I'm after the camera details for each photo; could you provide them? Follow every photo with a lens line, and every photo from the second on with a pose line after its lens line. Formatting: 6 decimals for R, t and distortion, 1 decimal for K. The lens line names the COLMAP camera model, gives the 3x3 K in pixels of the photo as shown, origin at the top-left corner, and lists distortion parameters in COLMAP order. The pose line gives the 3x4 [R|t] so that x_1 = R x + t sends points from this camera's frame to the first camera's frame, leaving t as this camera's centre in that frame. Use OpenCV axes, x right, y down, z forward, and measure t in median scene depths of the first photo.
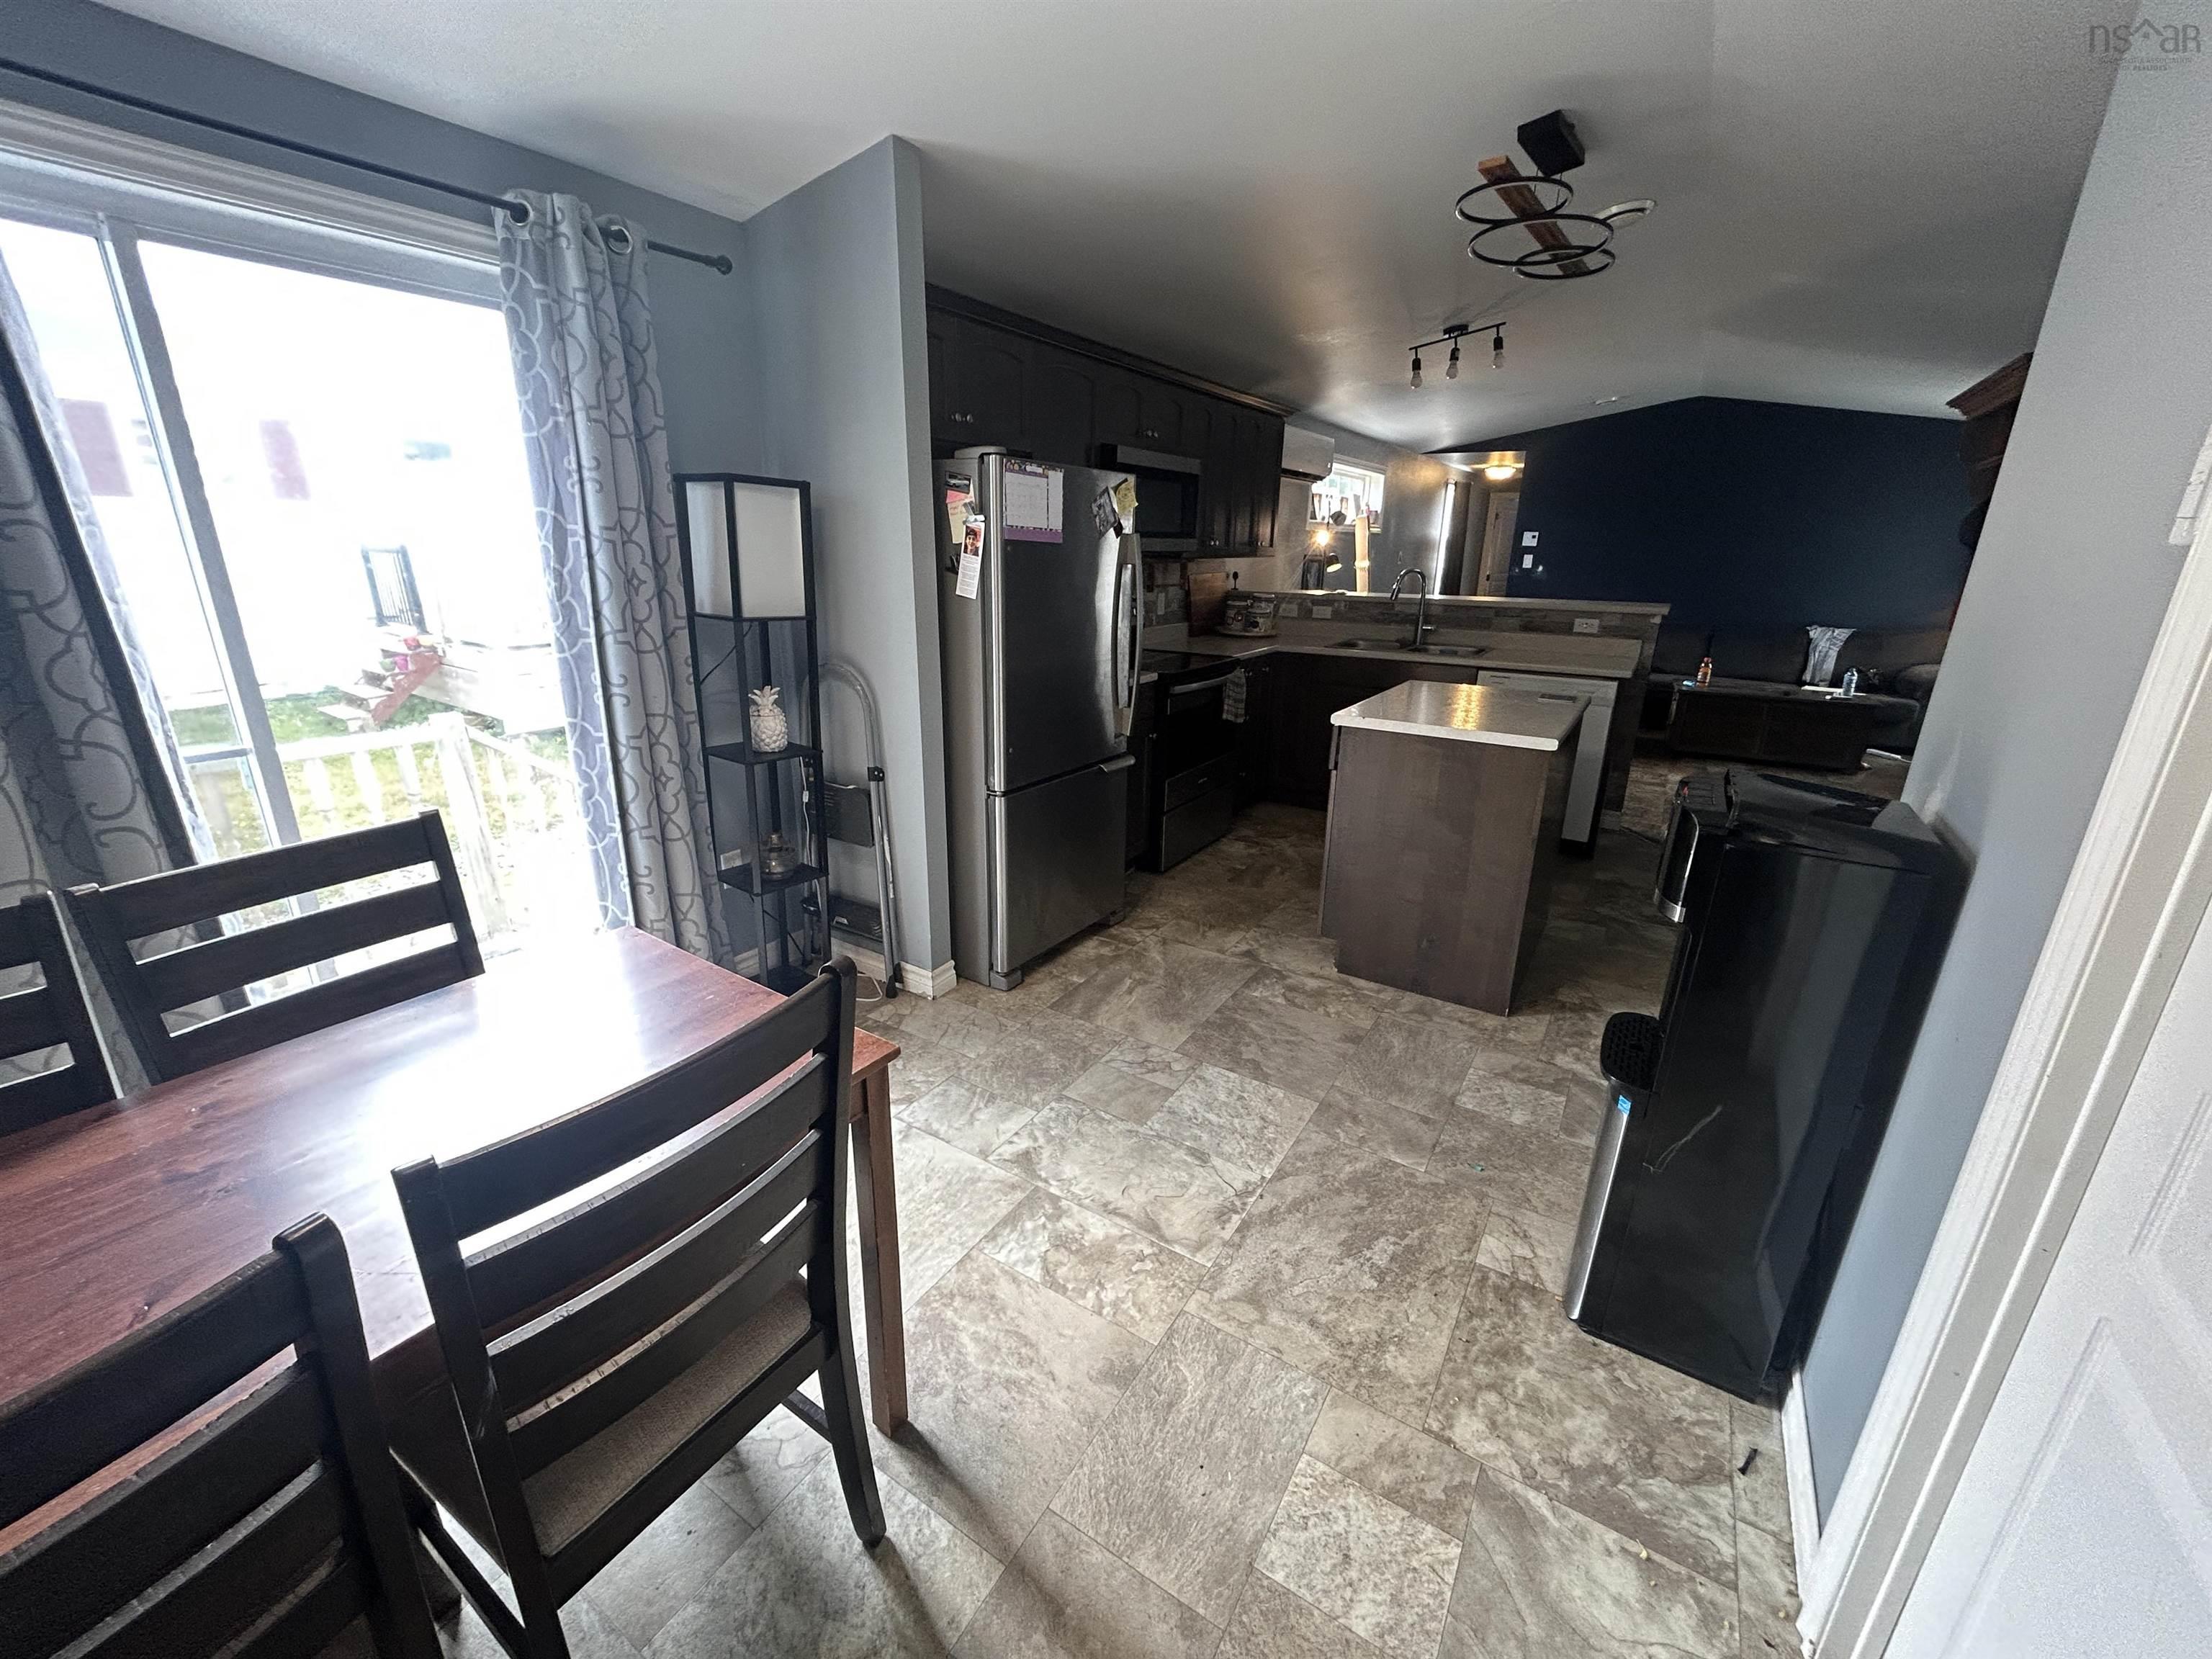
lens RADIAL K [[878.2, 0, 1104.2], [0, 878.2, 827.6], [0, 0, 1]] dist [-0.001289, 0.000086]
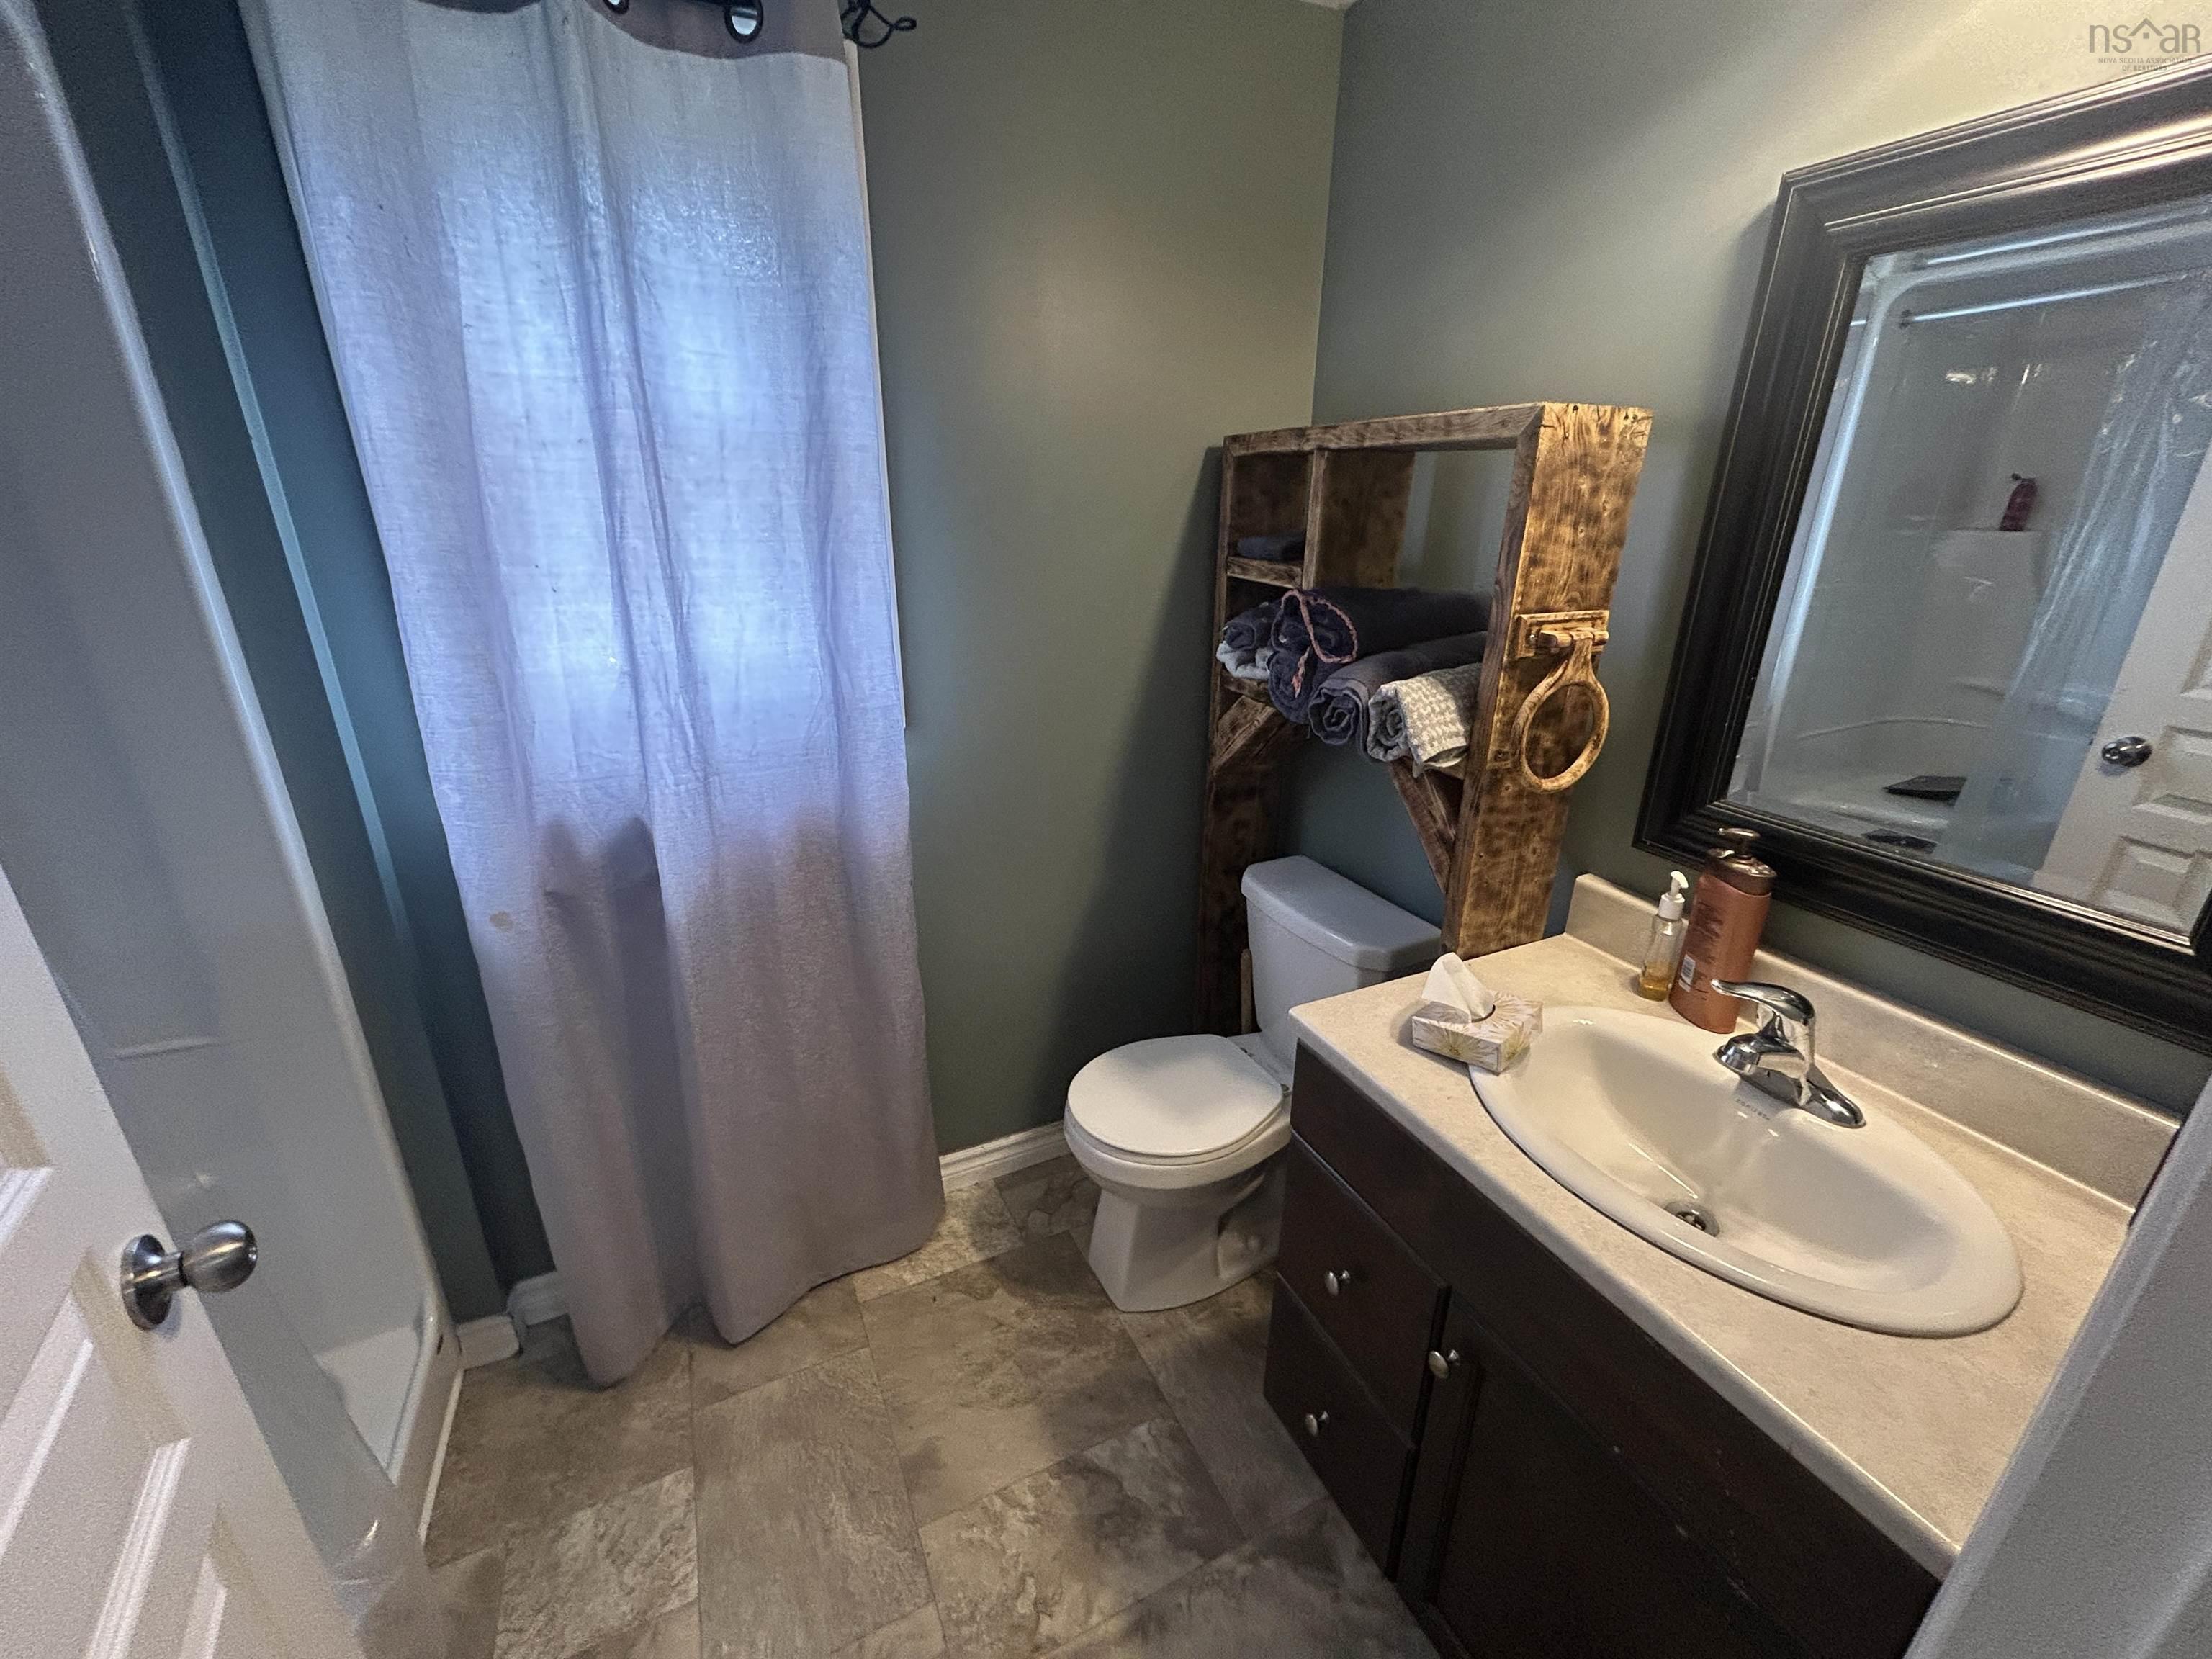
lens RADIAL K [[878.2, 0, 1103.5], [0, 878.2, 830.9], [0, 0, 1]] dist [-0.001289, 0.000086]
pose [[-0.523308, 0.268047, -0.808887, 0.424340], [-0.284649, 0.839728, 0.462420, -0.352937], [0.803196, 0.472238, -0.363137, 1.056742]]
